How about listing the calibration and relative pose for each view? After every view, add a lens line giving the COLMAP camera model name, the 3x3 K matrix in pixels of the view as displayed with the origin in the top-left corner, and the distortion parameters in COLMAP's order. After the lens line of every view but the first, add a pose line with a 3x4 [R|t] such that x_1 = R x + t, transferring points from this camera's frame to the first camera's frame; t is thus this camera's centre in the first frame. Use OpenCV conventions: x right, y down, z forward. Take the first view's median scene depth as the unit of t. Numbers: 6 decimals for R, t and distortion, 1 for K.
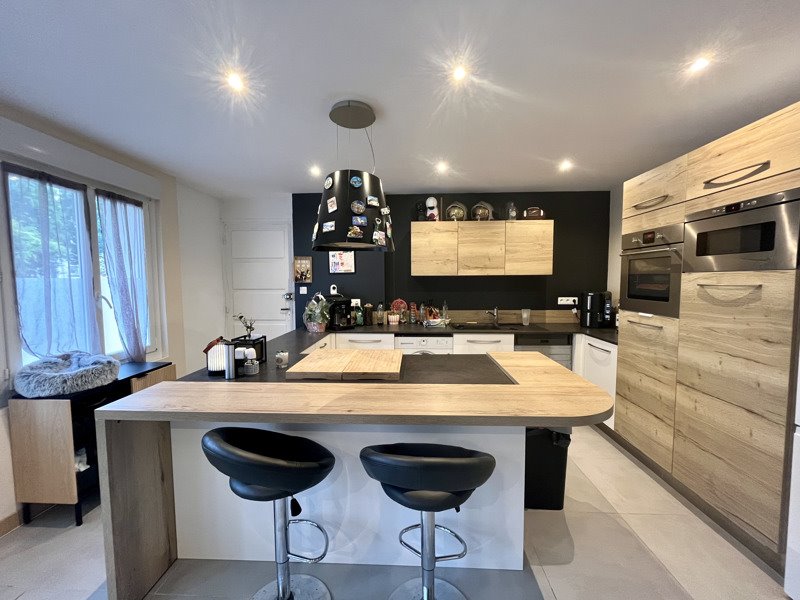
lens RADIAL K [[322.9, 0, 399.3], [0, 322.9, 299.3], [0, 0, 1]] dist [-0.002477, 0.000297]
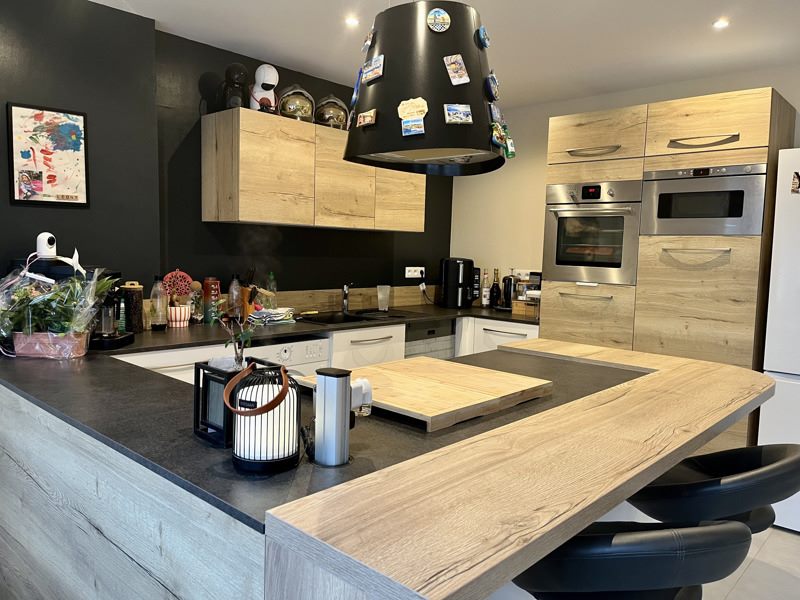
lens RADIAL K [[600.5, 0, 398.6], [0, 600.5, 300.8], [0, 0, 1]] dist [0.033591, -0.009414]
pose [[0.646036, -0.042685, 0.762112, -0.729819], [0.014558, 0.998943, 0.043608, 0.015208], [-0.763168, -0.017078, 0.645974, 0.344810]]
